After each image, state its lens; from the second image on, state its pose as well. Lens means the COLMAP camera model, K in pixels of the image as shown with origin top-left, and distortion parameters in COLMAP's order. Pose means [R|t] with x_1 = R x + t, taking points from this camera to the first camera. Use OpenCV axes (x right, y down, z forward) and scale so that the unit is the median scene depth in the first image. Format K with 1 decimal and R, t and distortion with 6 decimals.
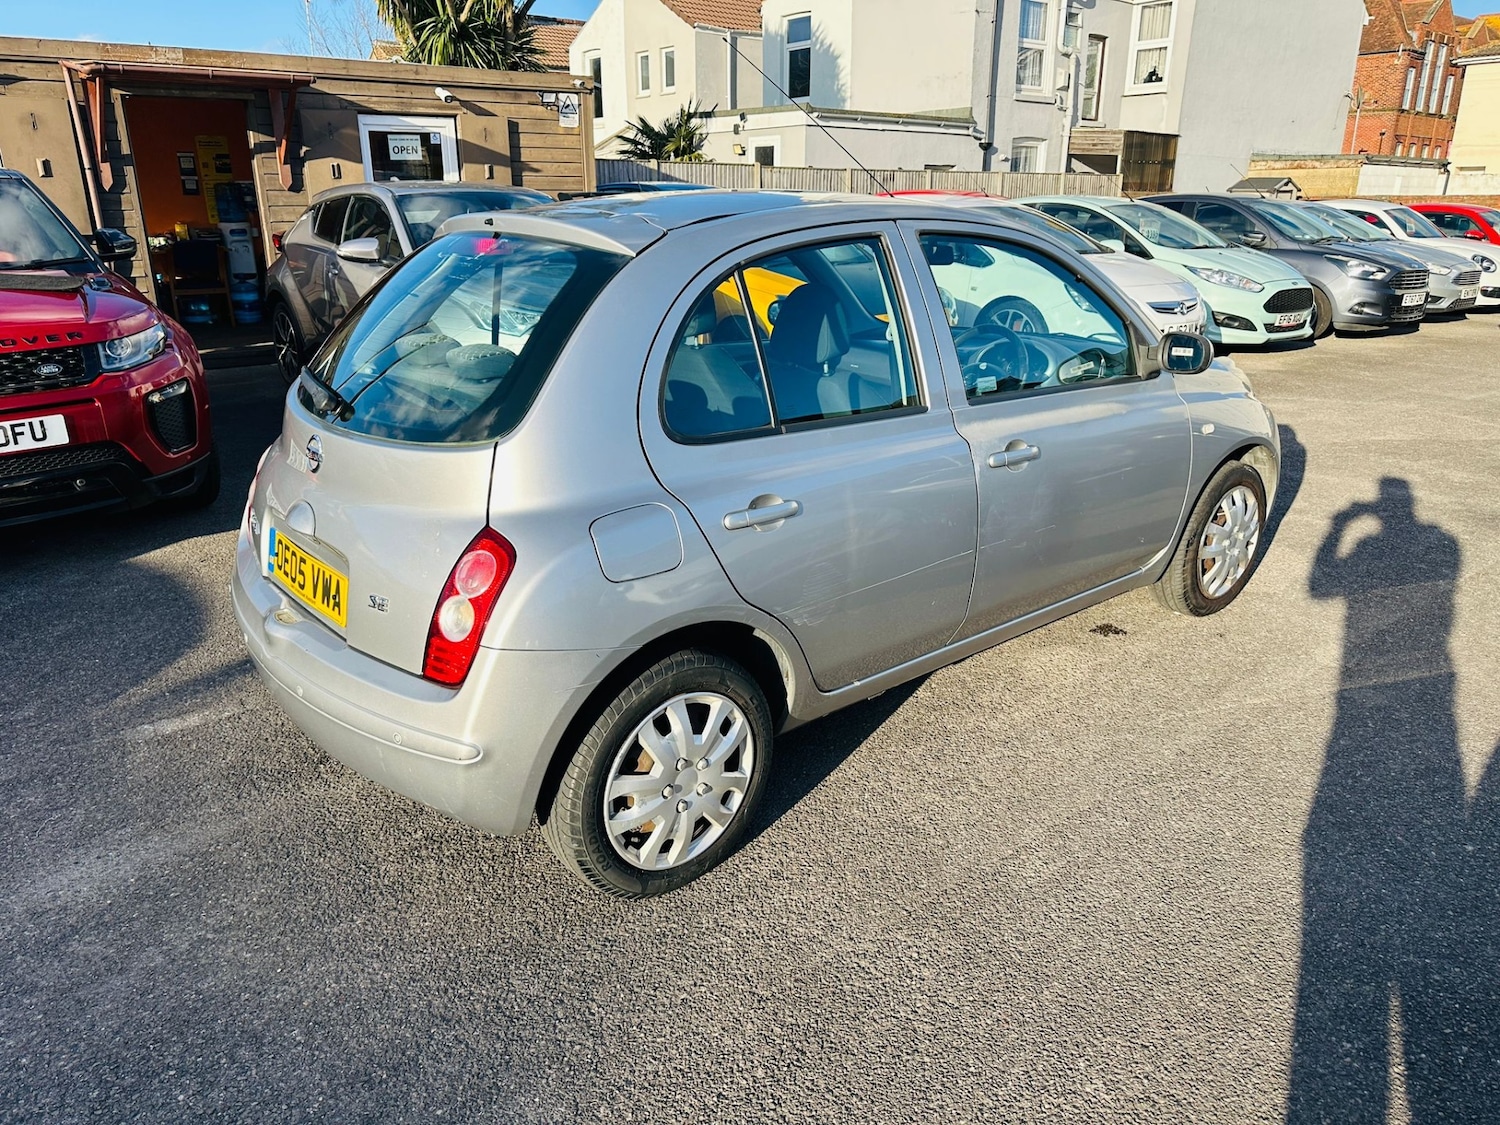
lens RADIAL K [[1069.8, 0, 760.8], [0, 1069.8, 564.9], [0, 0, 1]] dist [0.029709, -0.035458]
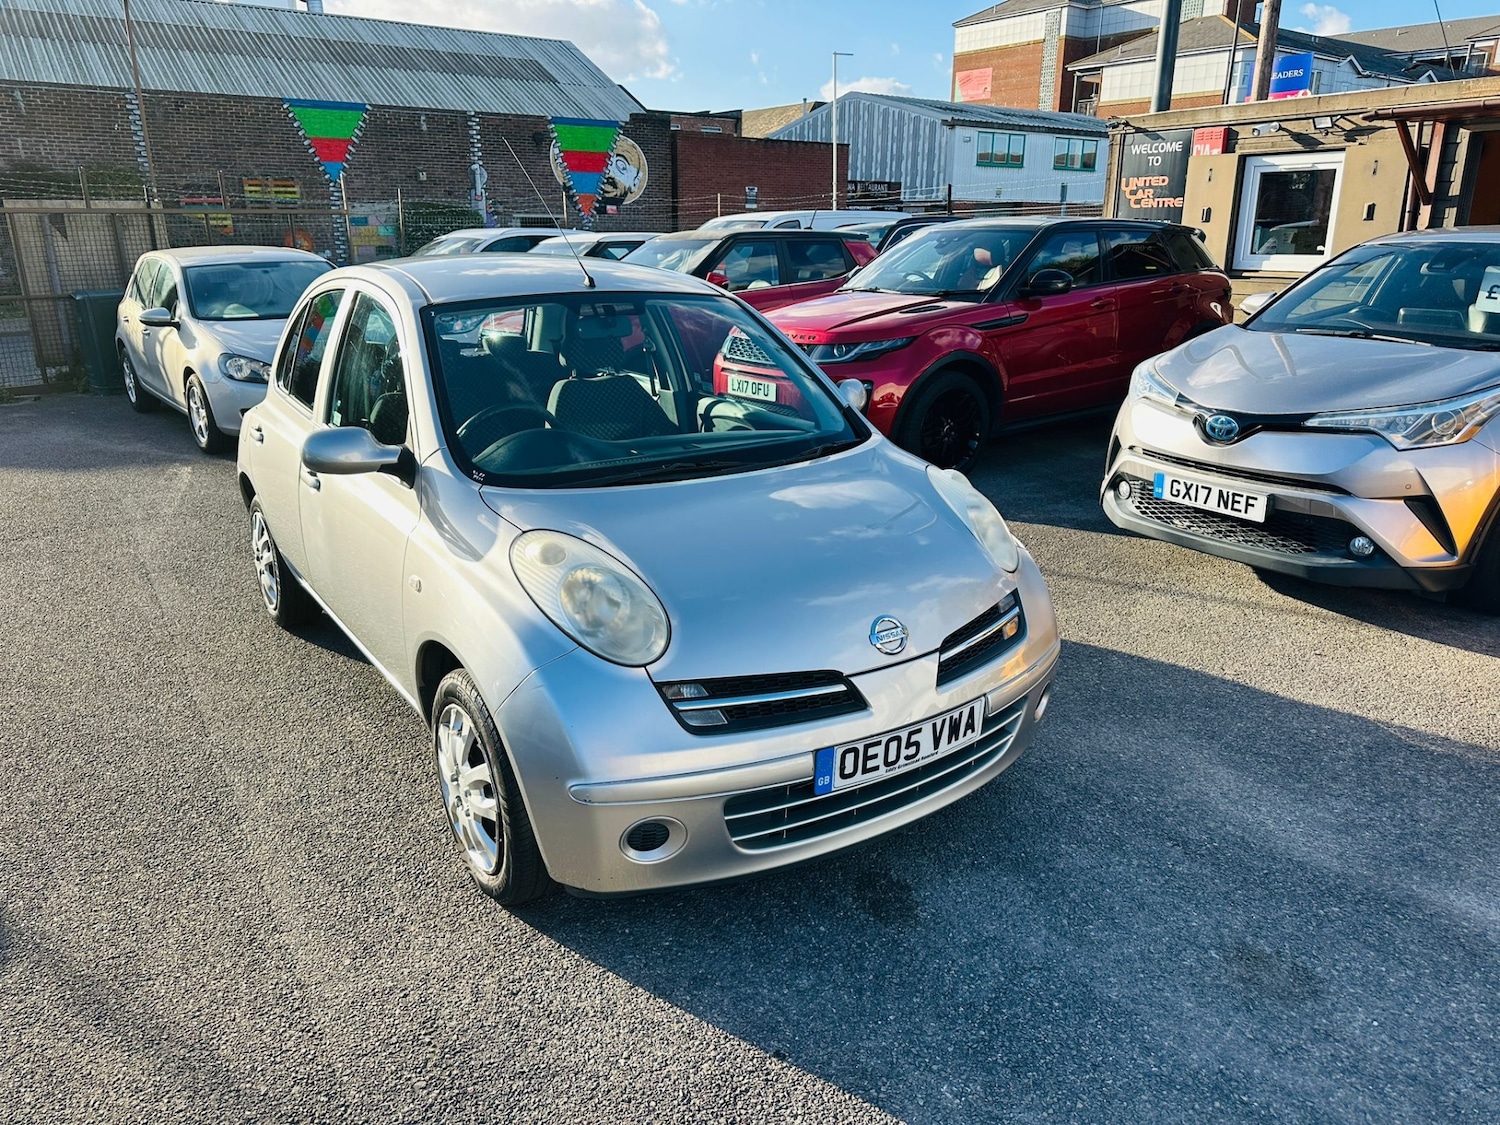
lens RADIAL K [[1069.8, 0, 749.0], [0, 1069.8, 558.4], [0, 0, 1]] dist [0.029709, -0.035458]
pose [[-0.126034, 0.290852, -0.948431, 0.381385], [-0.315337, 0.894721, 0.316286, -0.160457], [0.940573, 0.338938, -0.021048, 0.436463]]
